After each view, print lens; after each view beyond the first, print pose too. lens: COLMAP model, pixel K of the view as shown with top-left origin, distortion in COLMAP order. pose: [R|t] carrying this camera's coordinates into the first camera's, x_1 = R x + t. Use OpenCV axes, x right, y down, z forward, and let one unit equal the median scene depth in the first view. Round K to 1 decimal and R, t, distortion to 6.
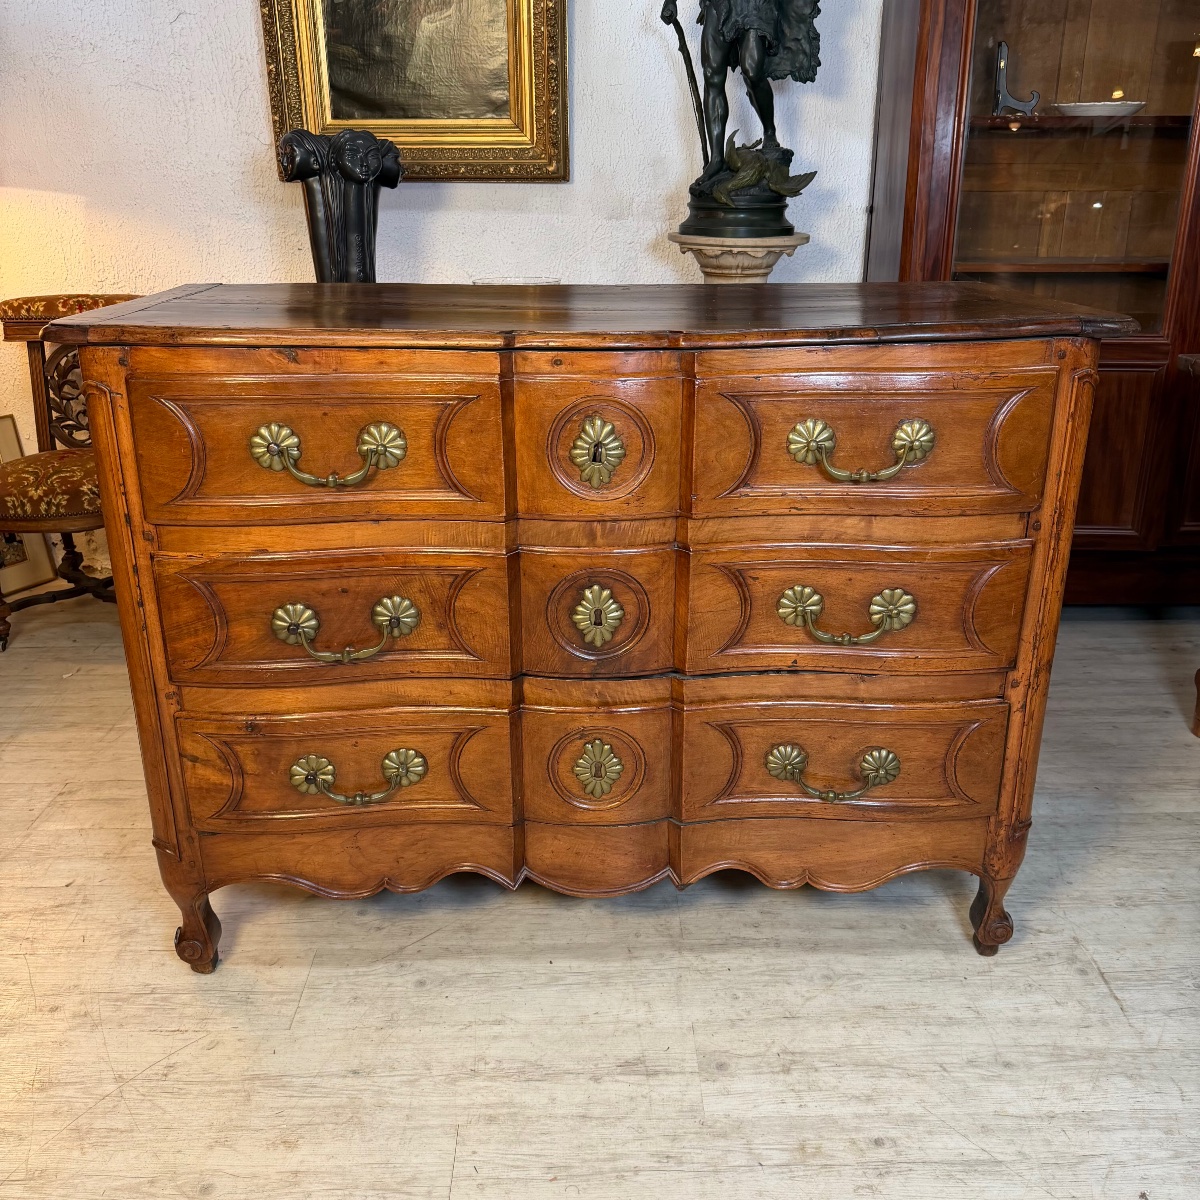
lens RADIAL K [[1066.8, 0, 600.0], [0, 1066.8, 600.0], [0, 0, 1]] dist [0.165253, -0.322795]
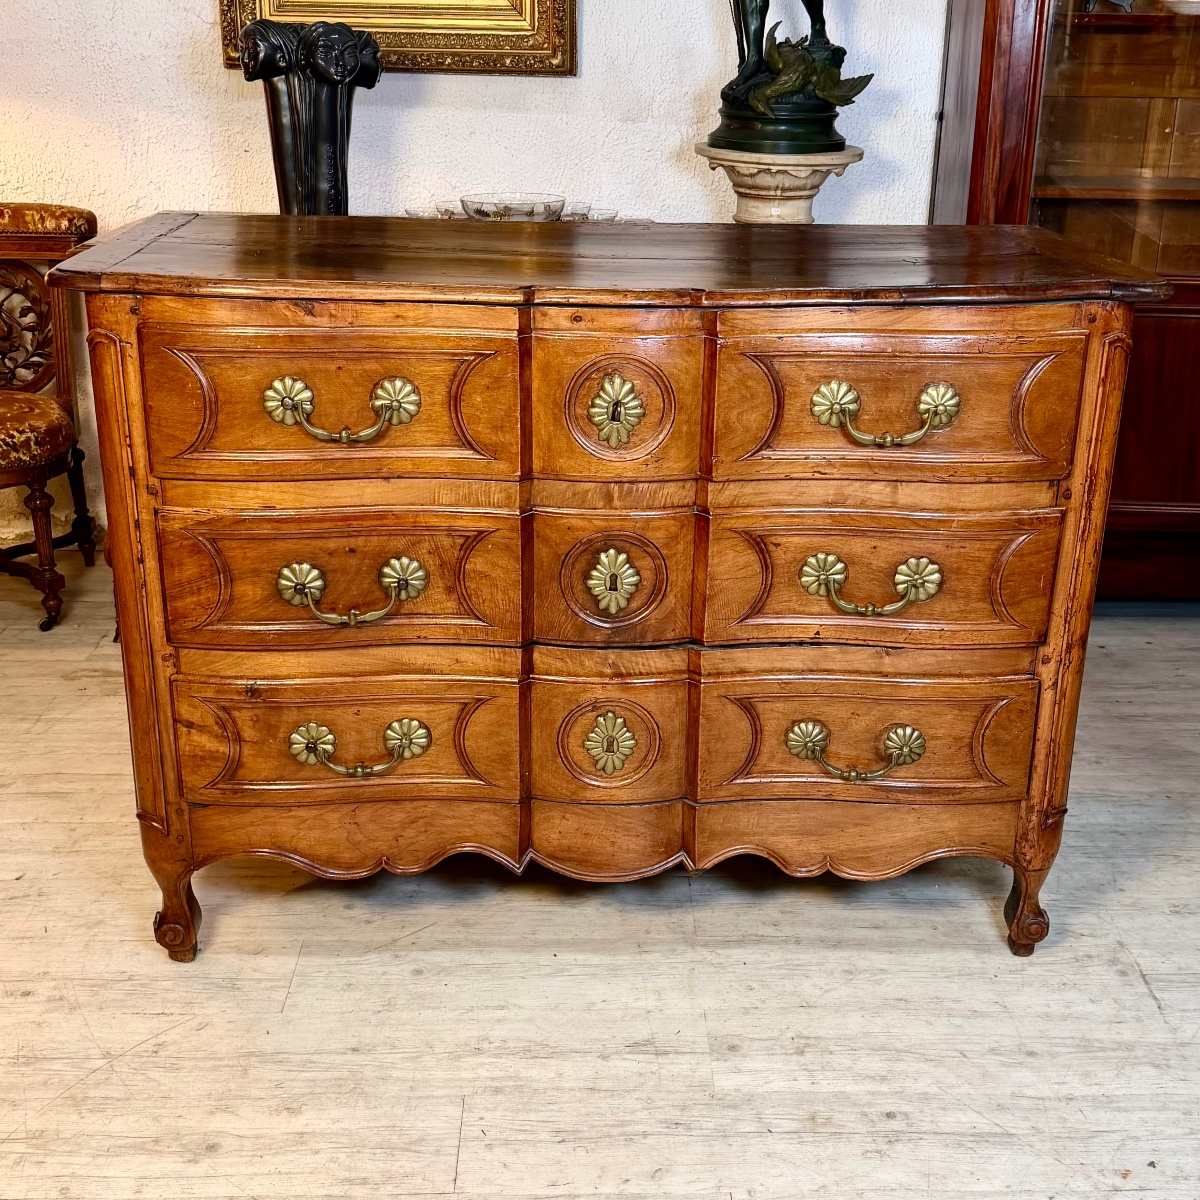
lens RADIAL K [[1497.1, 0, 608.0], [0, 1497.1, 634.3], [0, 0, 1]] dist [0.170043, -0.286182]
pose [[0.999847, 0.014919, 0.009111, -0.017553], [-0.015077, 0.999733, 0.017512, 0.037496], [-0.008848, -0.017646, 0.999805, -0.338571]]
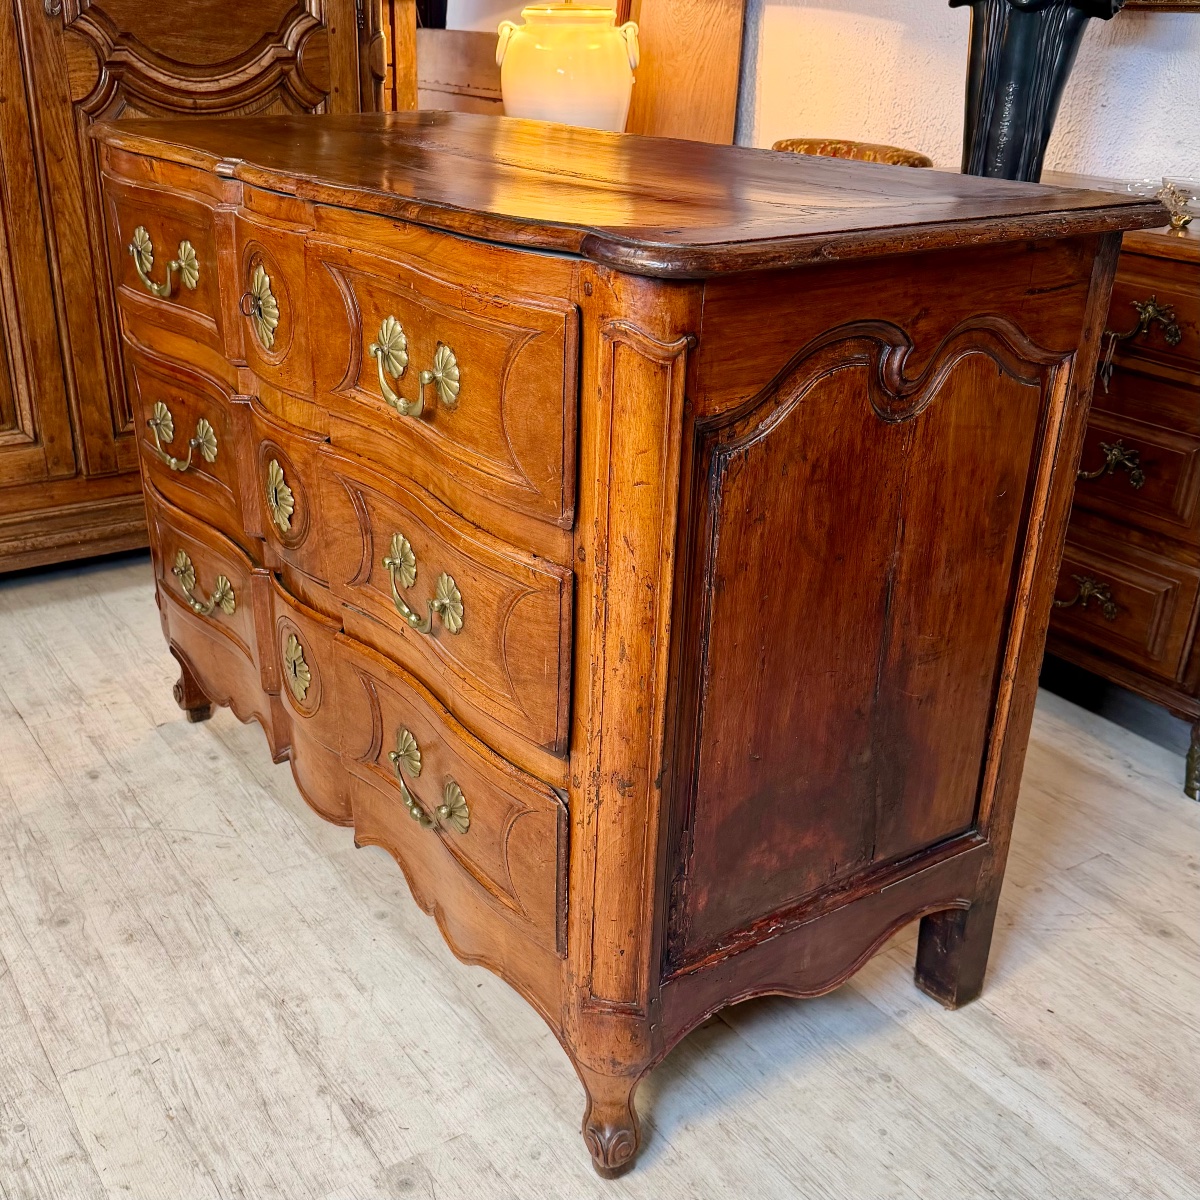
lens RADIAL K [[1312.9, 0, 597.2], [0, 1312.9, 642.5], [0, 0, 1]] dist [0.092040, -0.234453]
pose [[0.537907, 0.363437, -0.760638, 0.745318], [-0.309438, 0.924433, 0.222871, -0.169377], [0.784158, 0.115486, 0.609720, 0.491169]]
